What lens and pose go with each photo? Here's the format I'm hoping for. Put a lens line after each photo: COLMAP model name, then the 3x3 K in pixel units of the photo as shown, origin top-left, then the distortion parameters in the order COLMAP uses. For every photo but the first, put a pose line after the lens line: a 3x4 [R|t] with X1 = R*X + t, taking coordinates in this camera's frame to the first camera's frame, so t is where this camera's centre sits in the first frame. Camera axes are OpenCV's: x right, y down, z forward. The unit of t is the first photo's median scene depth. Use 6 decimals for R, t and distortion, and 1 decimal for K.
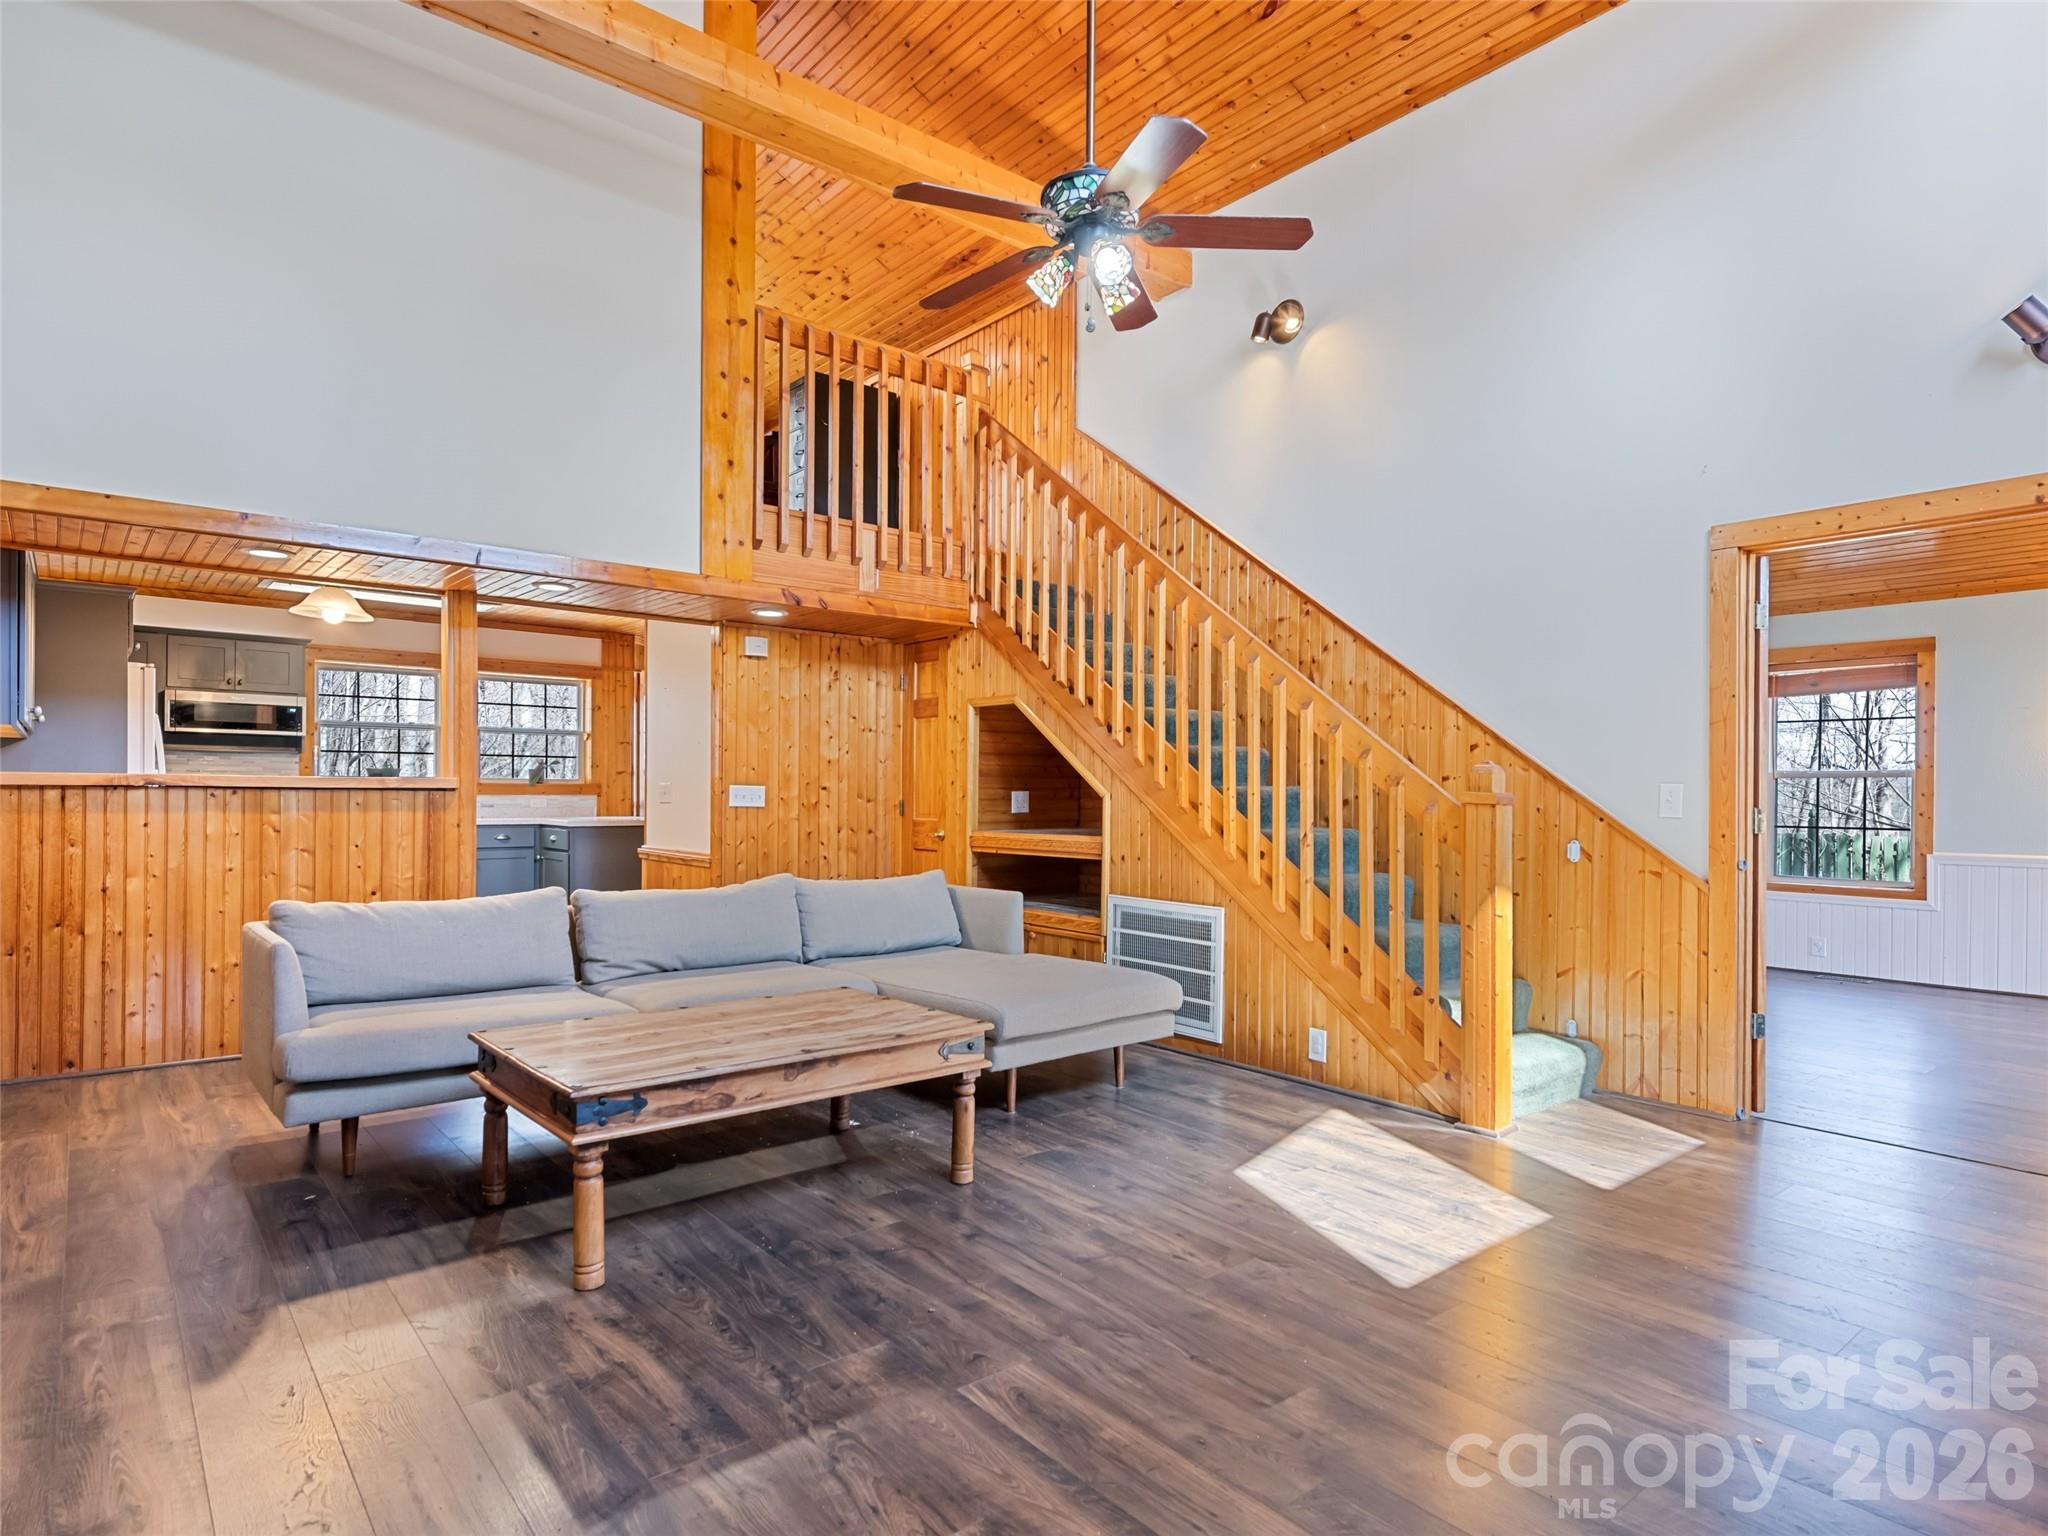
lens RADIAL K [[1133.5, 0, 1022.1], [0, 1133.5, 789.3], [0, 0, 1]] dist [0.007636, 0.000338]
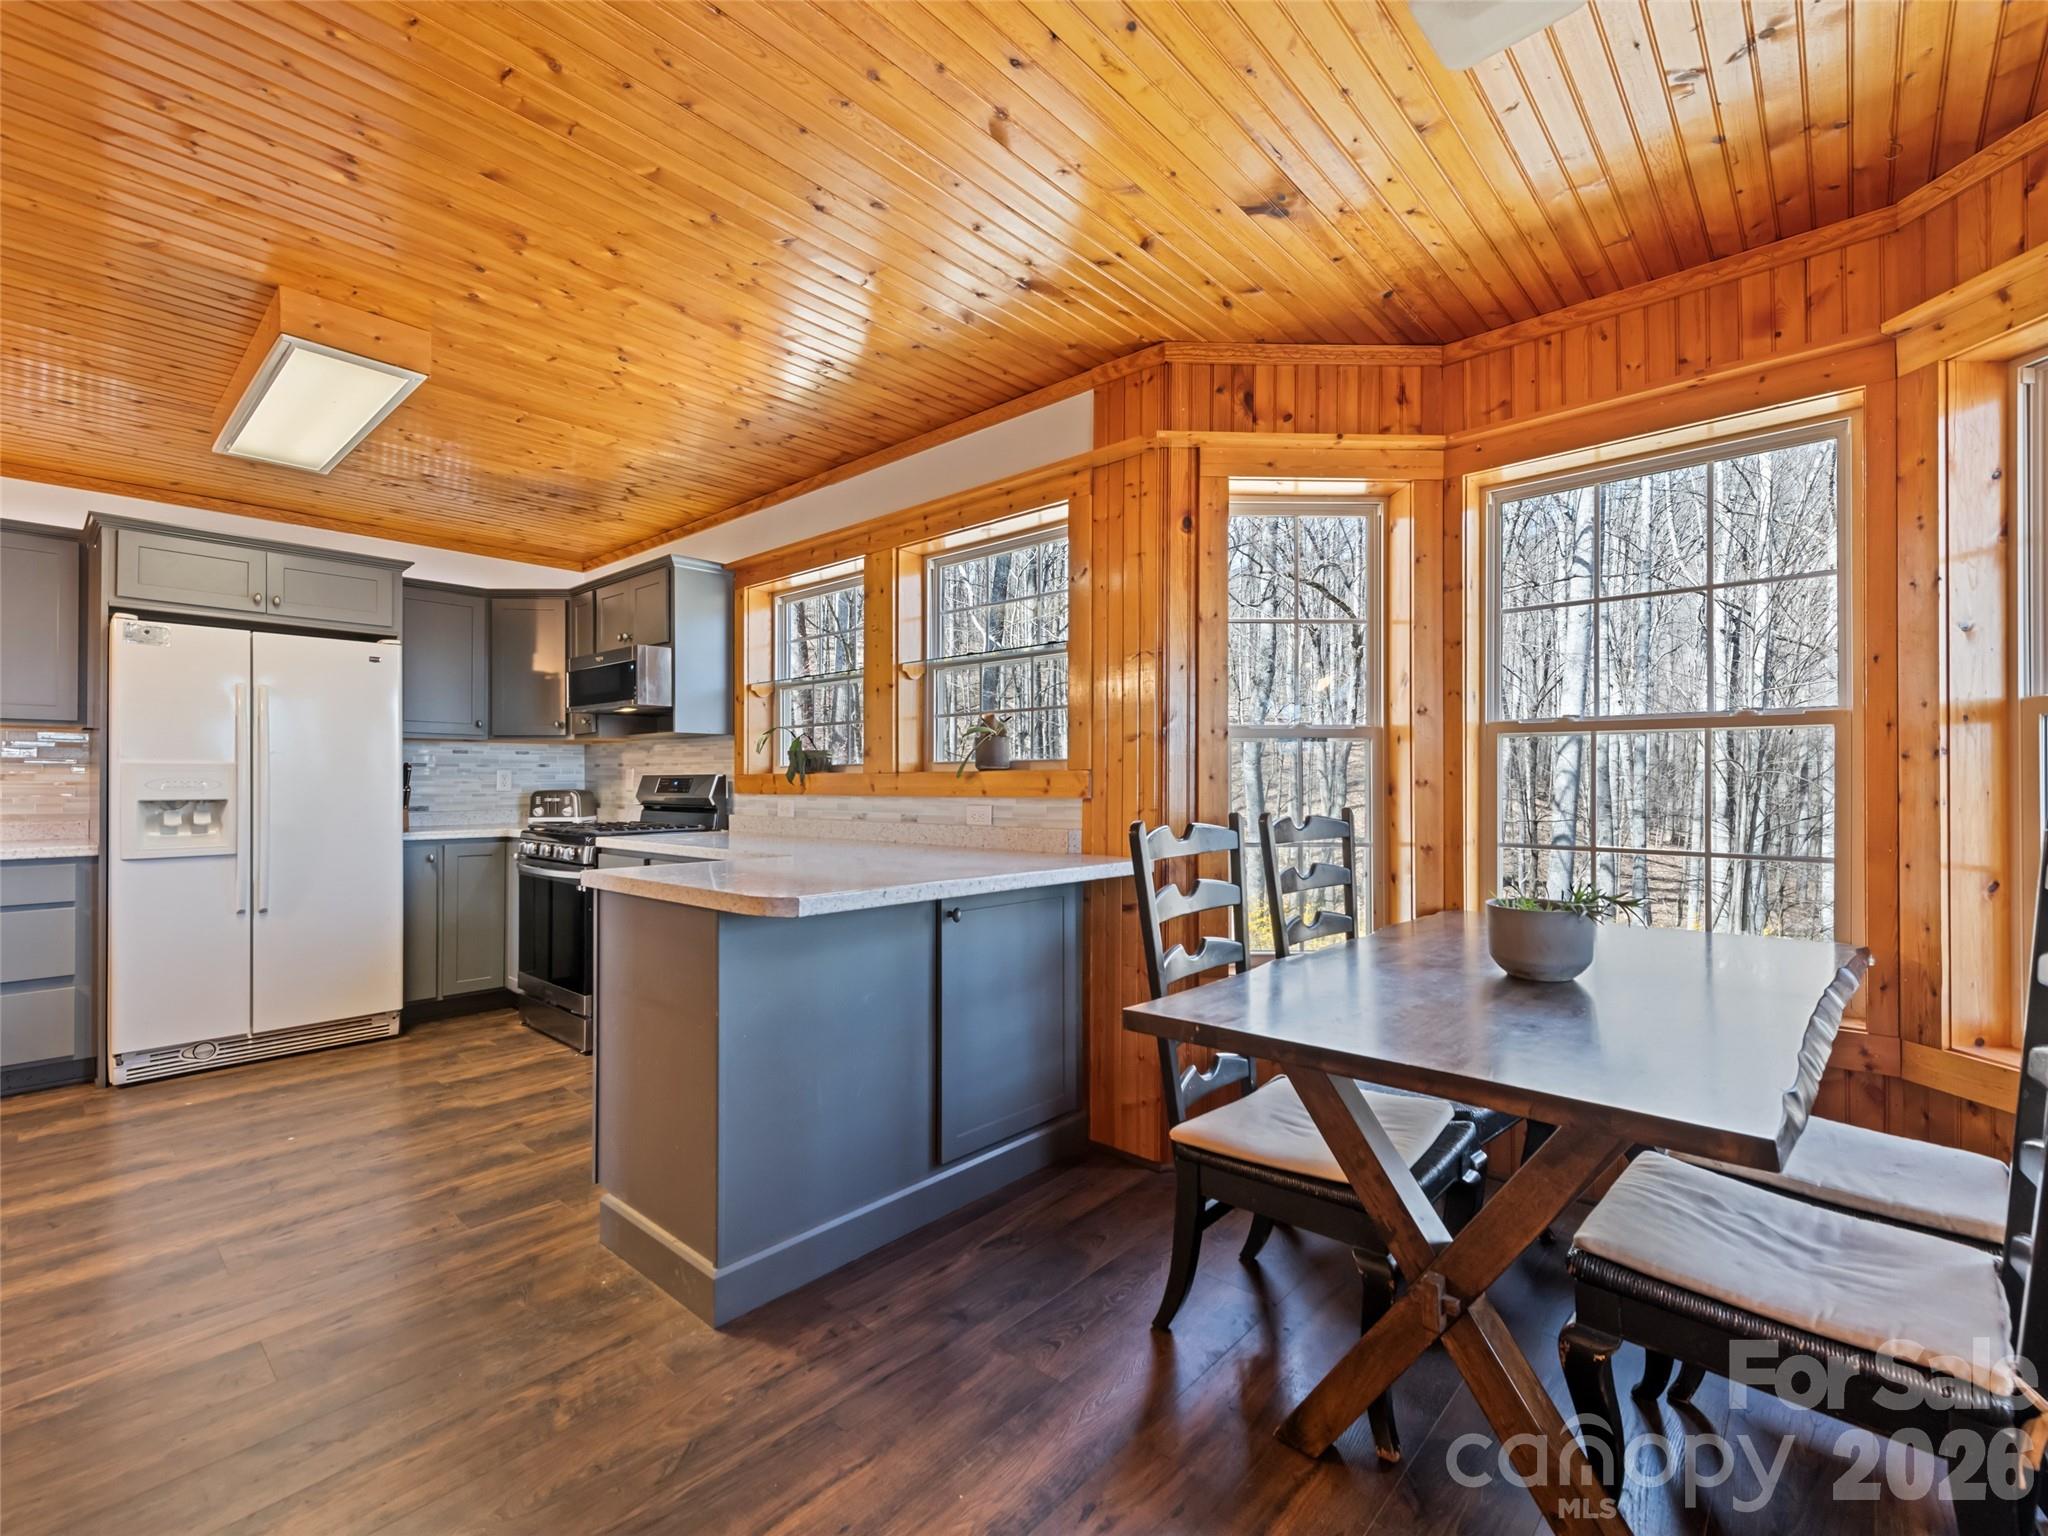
lens RADIAL K [[906.9, 0, 1033.0], [0, 906.9, 774.1], [0, 0, 1]] dist [0.015217, -0.005222]
pose [[0.146035, -0.018611, -0.989104, -0.157584], [0.005761, 0.999822, -0.017962, 0.004966], [0.989263, -0.003075, 0.146117, 1.939556]]
